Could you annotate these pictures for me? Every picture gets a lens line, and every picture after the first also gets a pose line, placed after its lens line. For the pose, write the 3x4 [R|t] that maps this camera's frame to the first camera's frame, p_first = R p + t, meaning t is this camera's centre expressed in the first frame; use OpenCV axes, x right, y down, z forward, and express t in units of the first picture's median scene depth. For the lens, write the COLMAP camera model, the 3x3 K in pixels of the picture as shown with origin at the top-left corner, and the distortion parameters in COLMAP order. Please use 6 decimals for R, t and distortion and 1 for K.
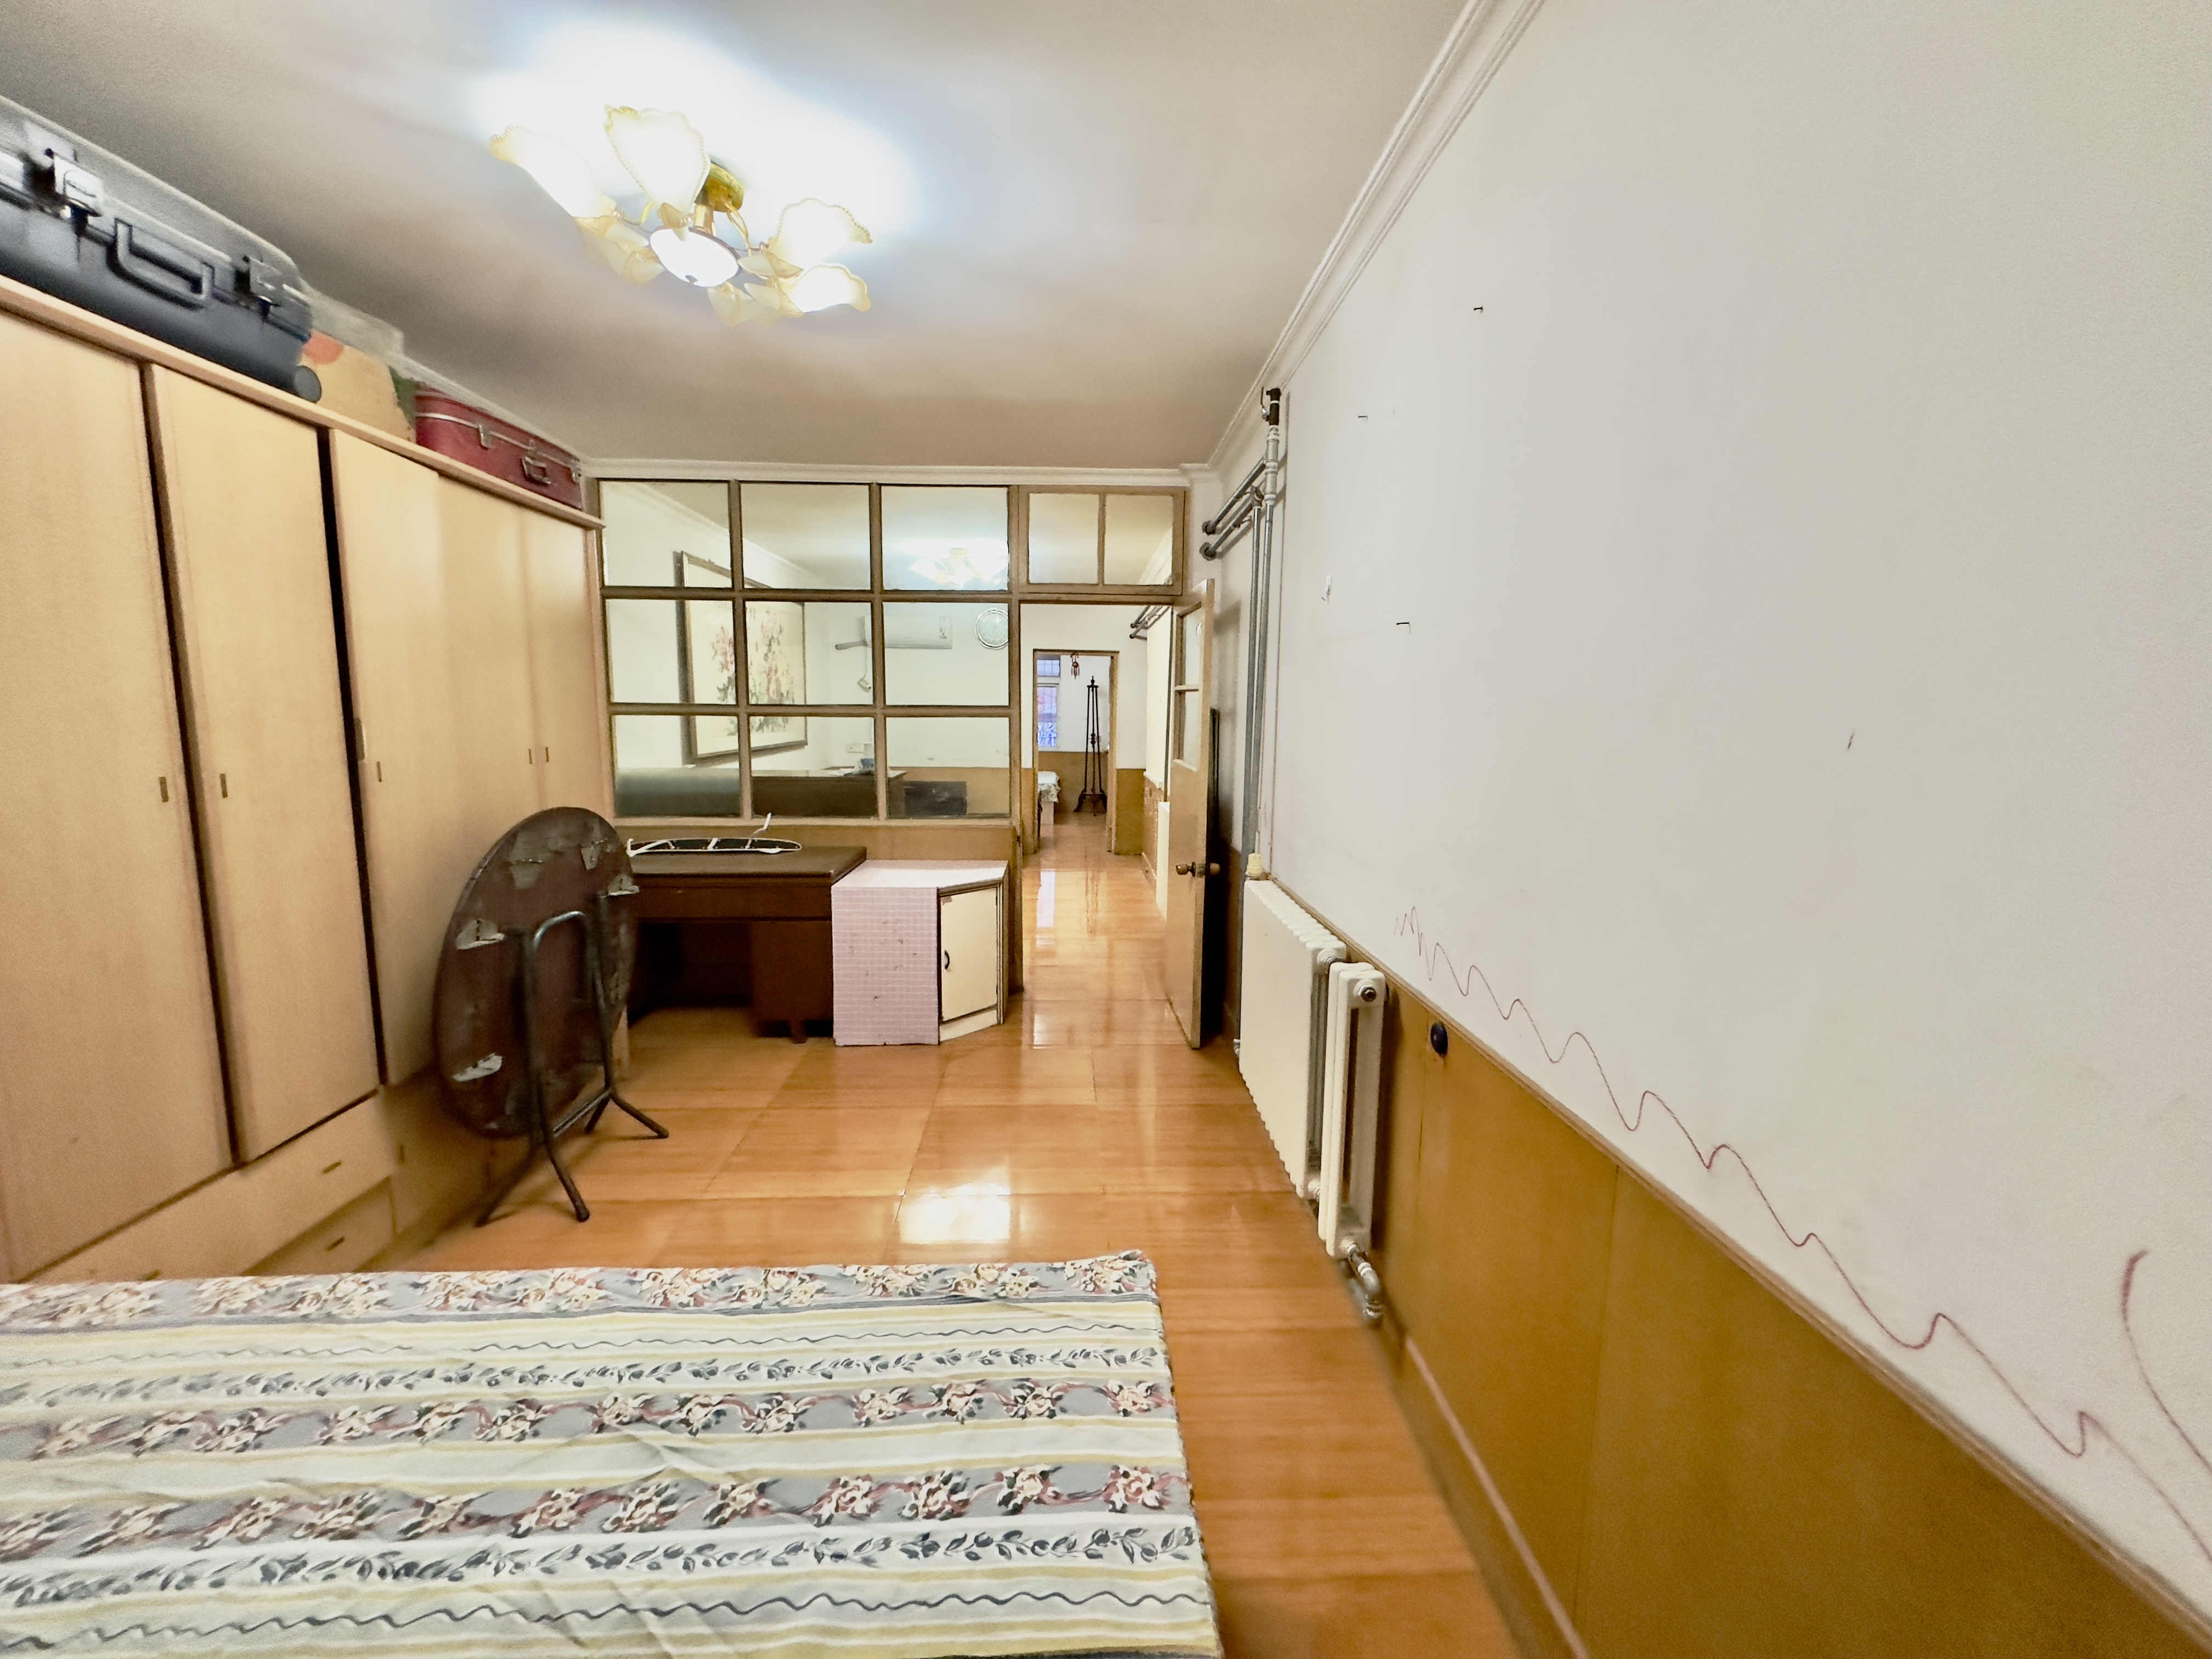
lens RADIAL K [[885.2, 0, 1108.4], [0, 885.2, 827.6], [0, 0, 1]] dist [-0.004414, -0.000184]
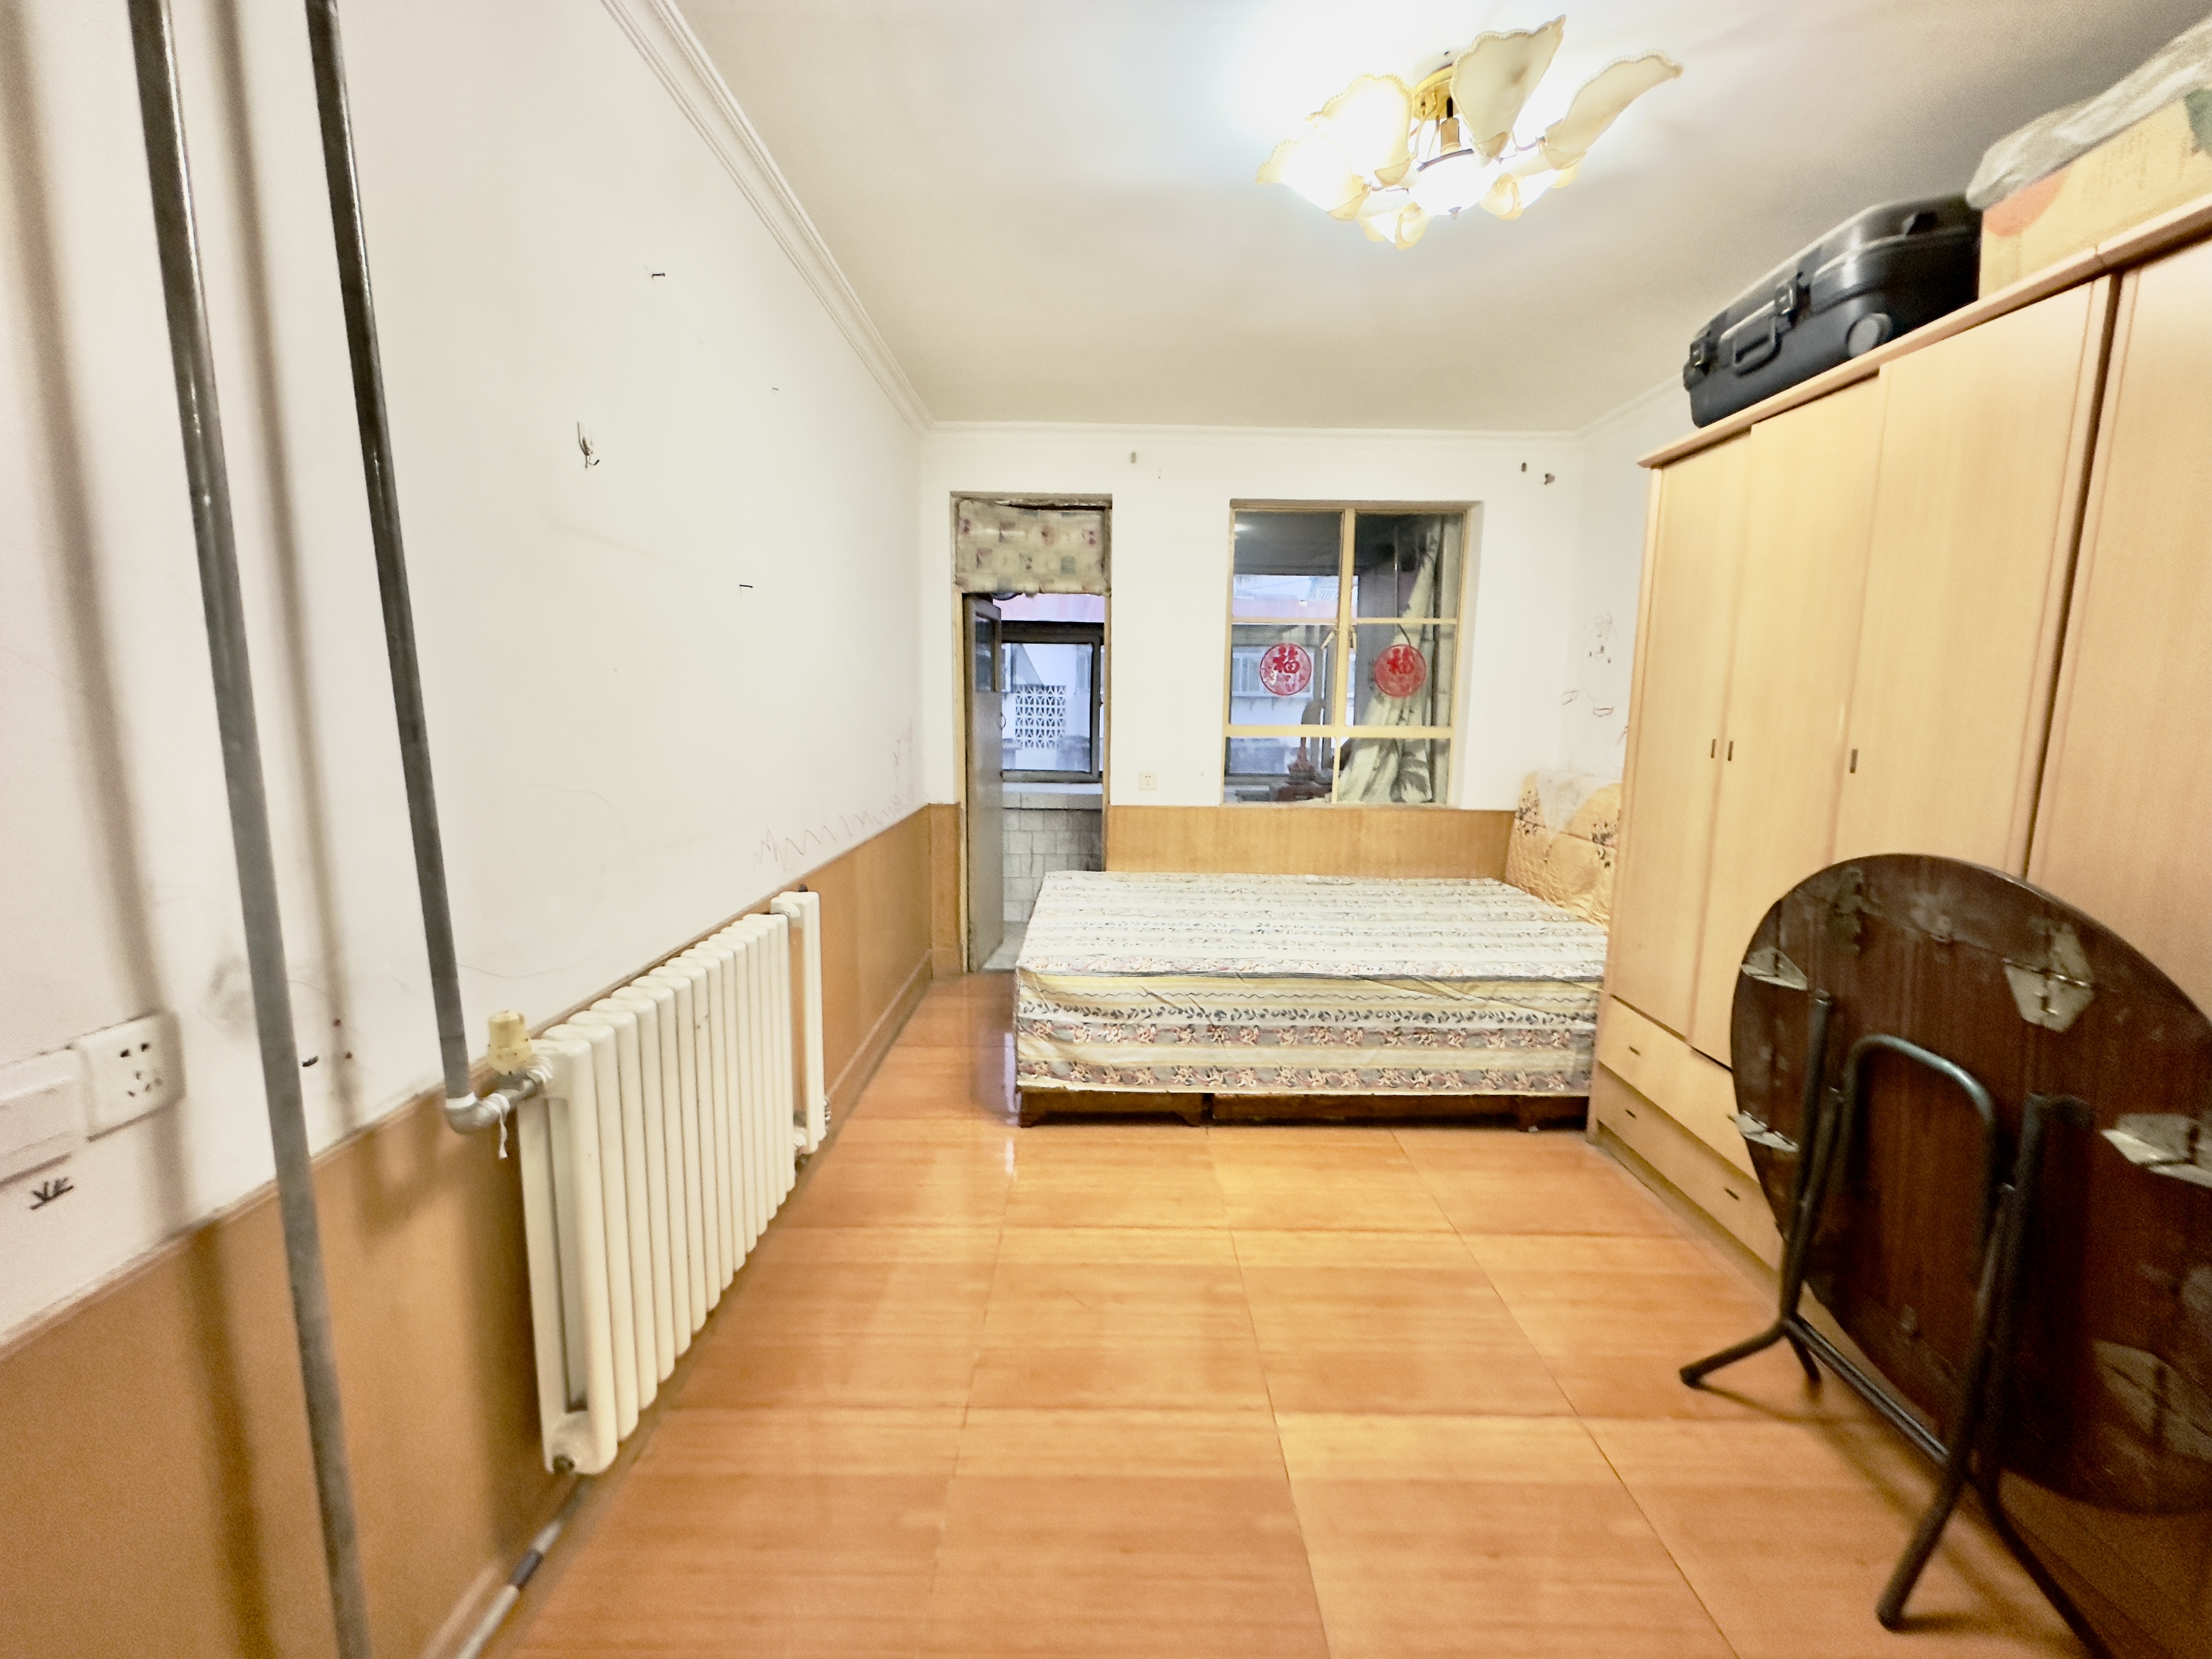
lens RADIAL K [[885.2, 0, 1108.3], [0, 885.2, 819.4], [0, 0, 1]] dist [-0.004414, -0.000184]
pose [[-0.998954, -0.028302, 0.035916, -0.140003], [-0.017631, 0.963107, 0.268539, -0.207388], [-0.042191, 0.267625, -0.962599, 1.734011]]
